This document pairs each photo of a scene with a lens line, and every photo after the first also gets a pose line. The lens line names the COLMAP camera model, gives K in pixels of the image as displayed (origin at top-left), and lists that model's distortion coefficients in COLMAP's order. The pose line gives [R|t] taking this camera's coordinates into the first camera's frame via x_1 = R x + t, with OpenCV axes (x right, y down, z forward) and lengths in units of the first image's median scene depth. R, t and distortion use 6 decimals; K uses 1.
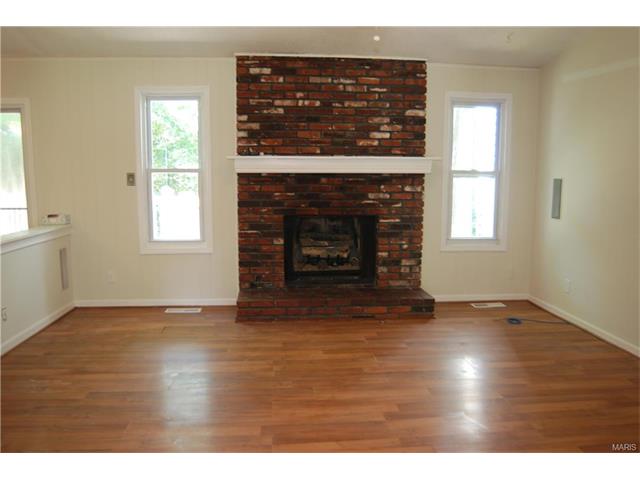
lens RADIAL K [[500.4, 0, 319.5], [0, 500.4, 238.2], [0, 0, 1]] dist [-0.080244, 0.031666]
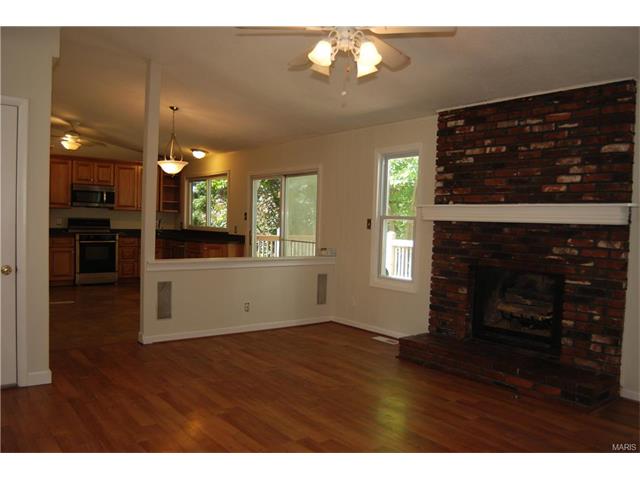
lens RADIAL K [[500.4, 0, 318.5], [0, 500.4, 239.8], [0, 0, 1]] dist [-0.080244, 0.031666]
pose [[0.561478, 0.045850, -0.826220, 0.573155], [-0.133283, 0.990438, -0.035613, -0.019977], [0.816687, 0.130117, 0.562220, 0.207569]]
